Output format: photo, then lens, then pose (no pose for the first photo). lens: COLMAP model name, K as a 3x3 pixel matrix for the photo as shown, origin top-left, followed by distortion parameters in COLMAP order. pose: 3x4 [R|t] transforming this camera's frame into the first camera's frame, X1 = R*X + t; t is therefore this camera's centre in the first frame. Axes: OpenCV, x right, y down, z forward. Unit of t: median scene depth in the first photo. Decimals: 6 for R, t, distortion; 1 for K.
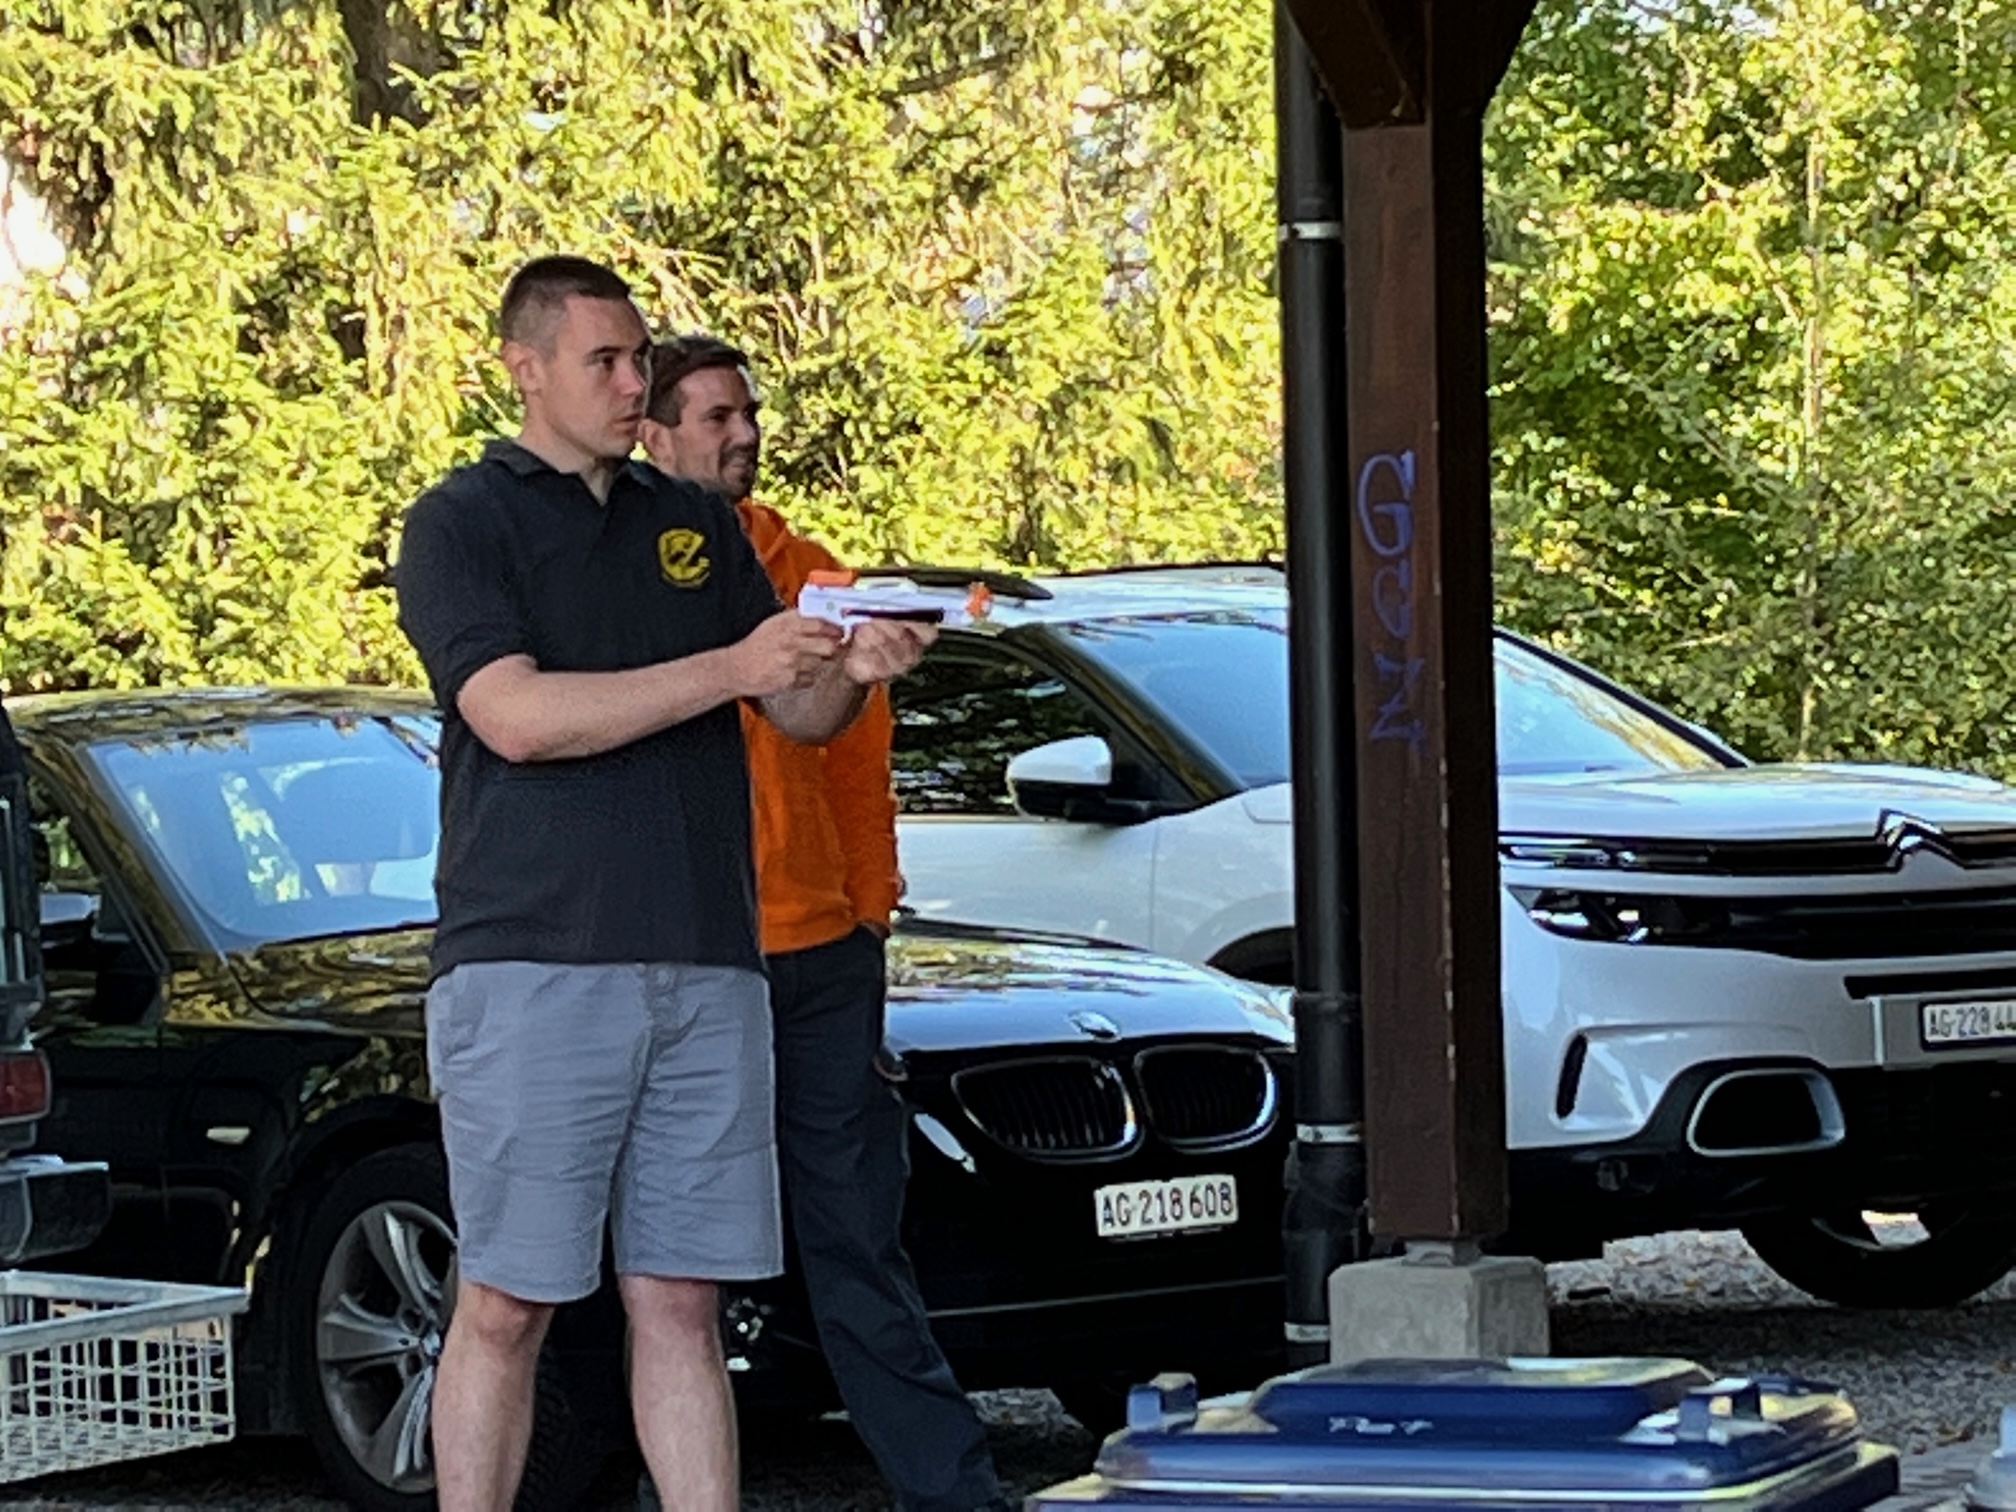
lens RADIAL K [[7502.0, 0, 1008.0], [0, 7502.0, 756.0], [0, 0, 1]] dist [0.108243, 0.926093]
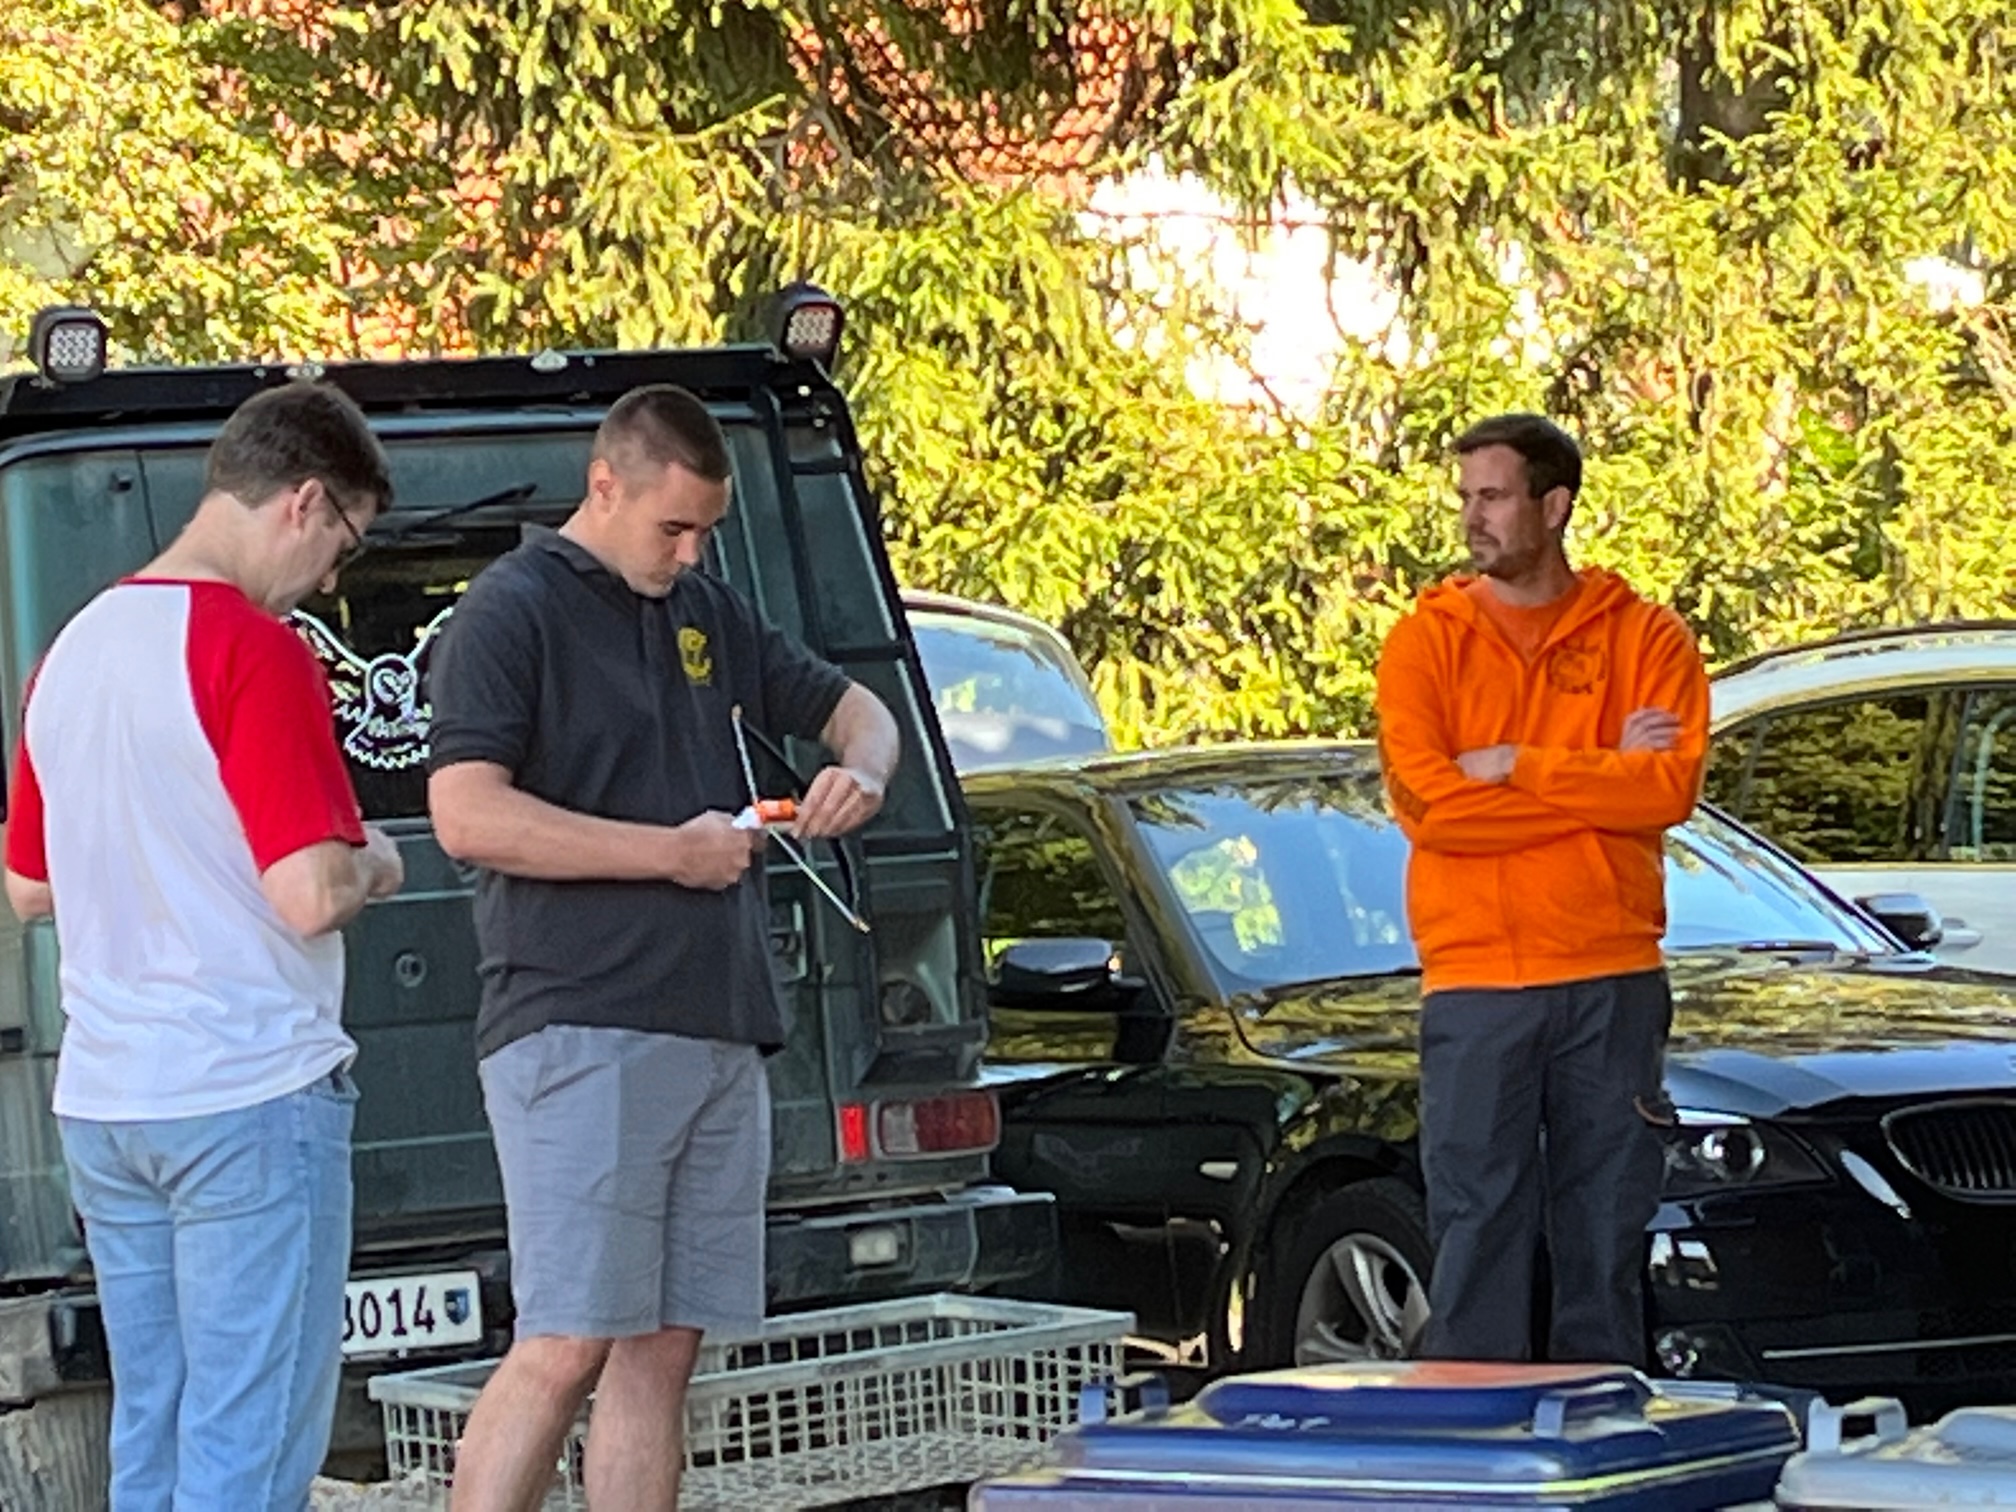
lens RADIAL K [[7502.0, 0, 1008.0], [0, 7502.0, 756.0], [0, 0, 1]] dist [0.108243, 0.926093]
pose [[0.976145, -0.004929, -0.217063, 0.047644], [0.003522, 0.999970, -0.006870, -0.000191], [0.217090, 0.005941, 0.976133, -0.016187]]
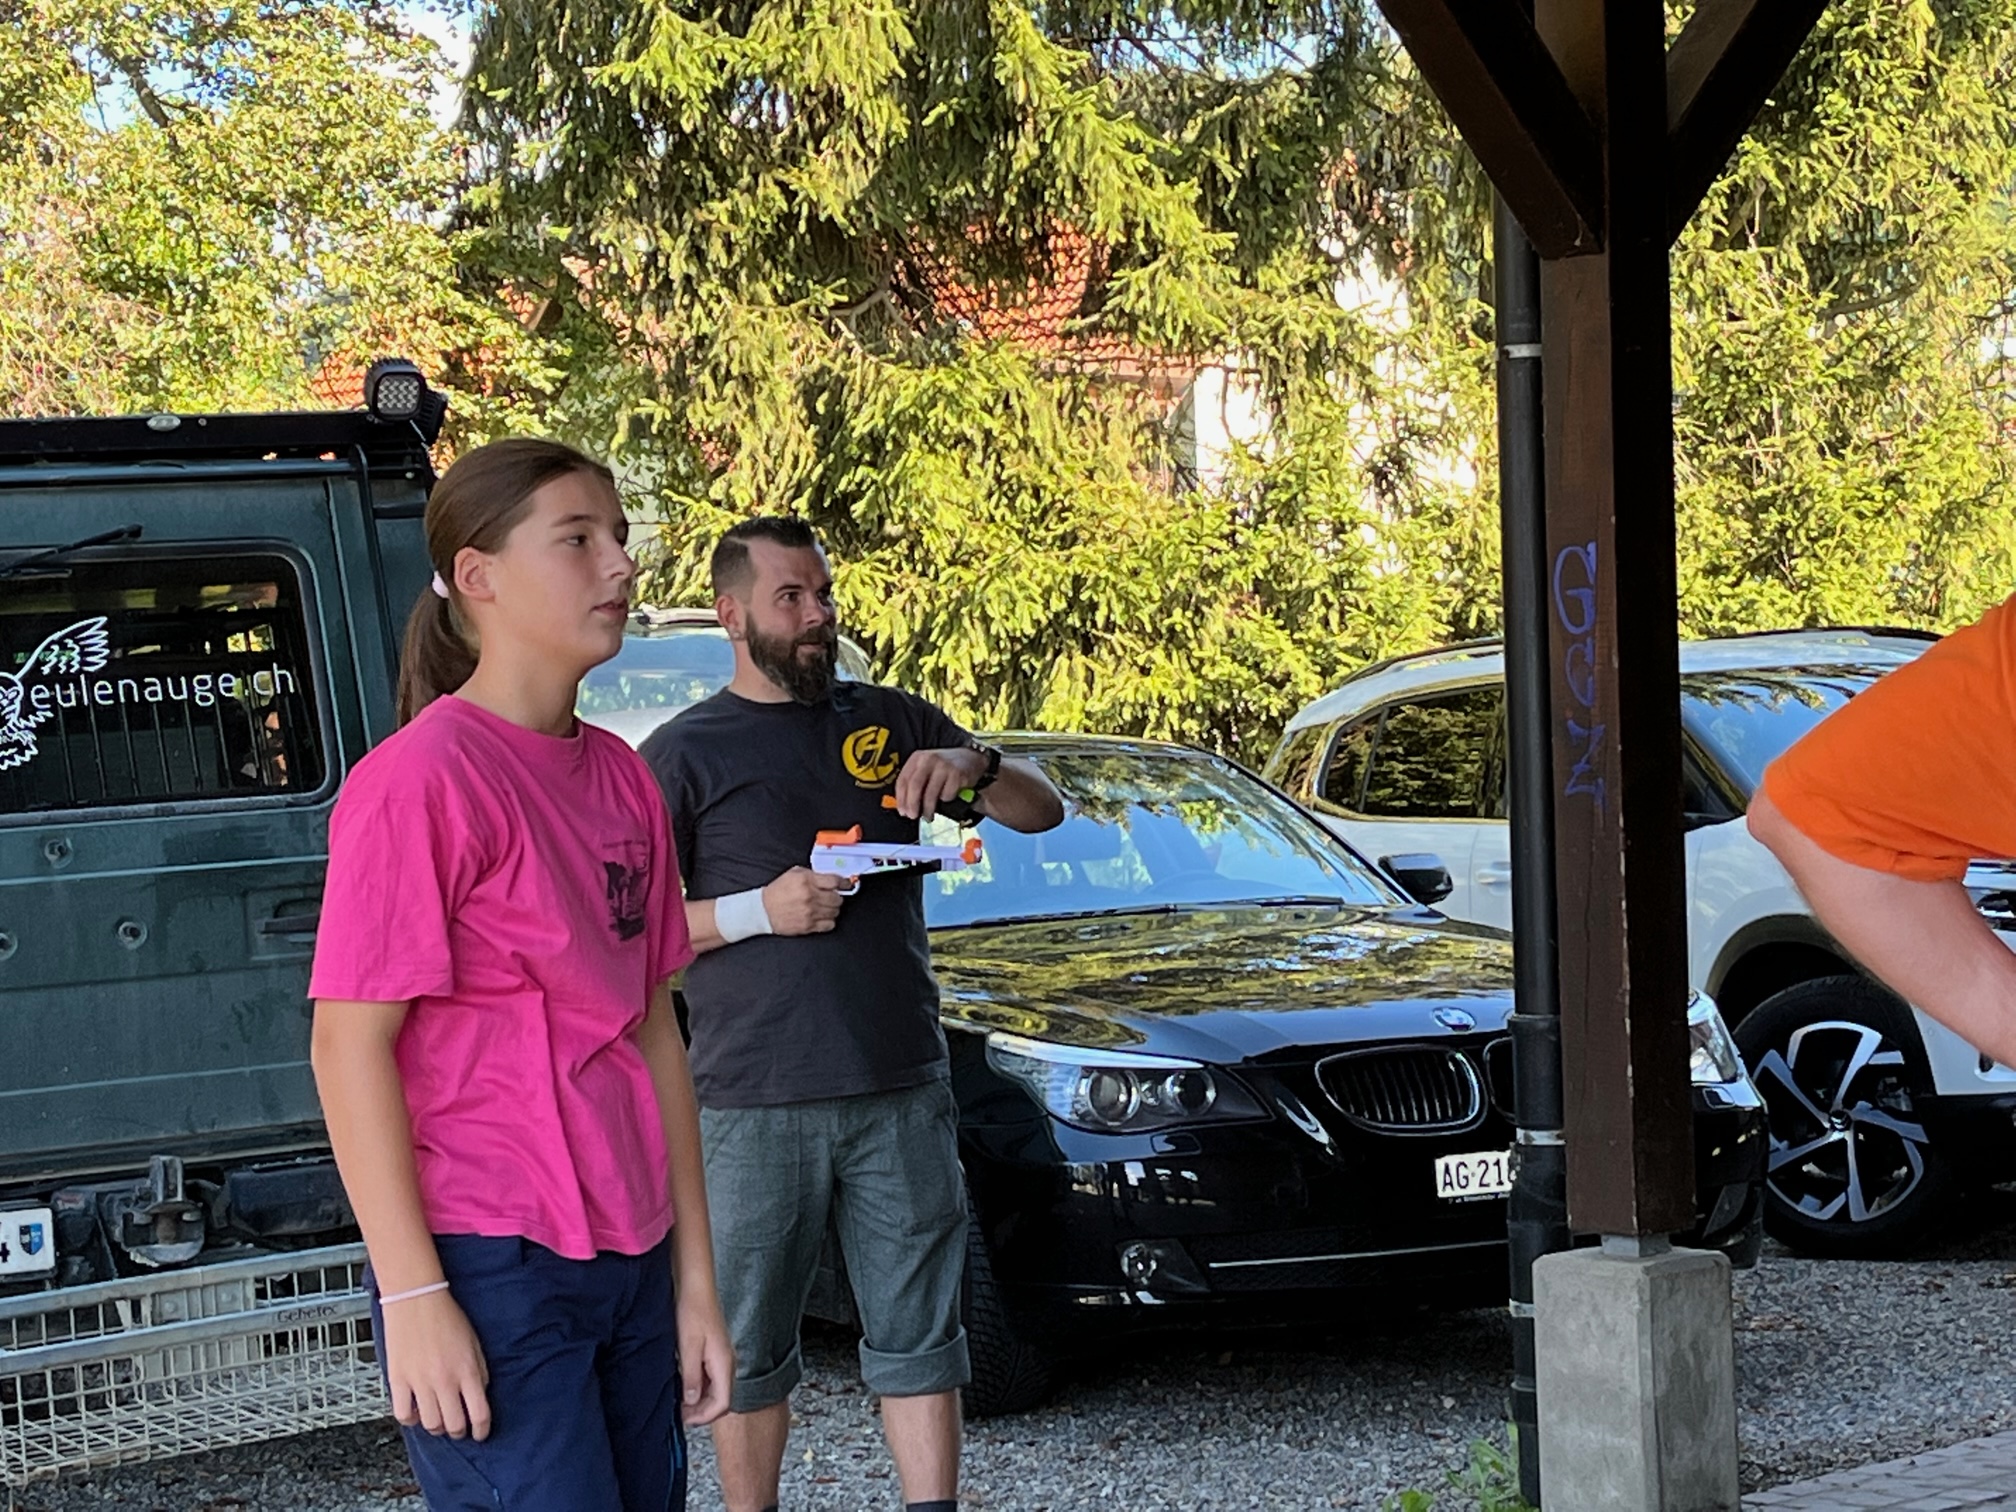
lens RADIAL K [[4148.2, 0, 1008.0], [0, 4148.2, 756.0], [0, 0, 1]] dist [0.084547, -0.124886]
pose [[0.960699, -0.001398, -0.277590, 0.062696], [0.003464, 0.999970, 0.006951, -0.005665], [0.277572, -0.007640, 0.960675, 0.162668]]
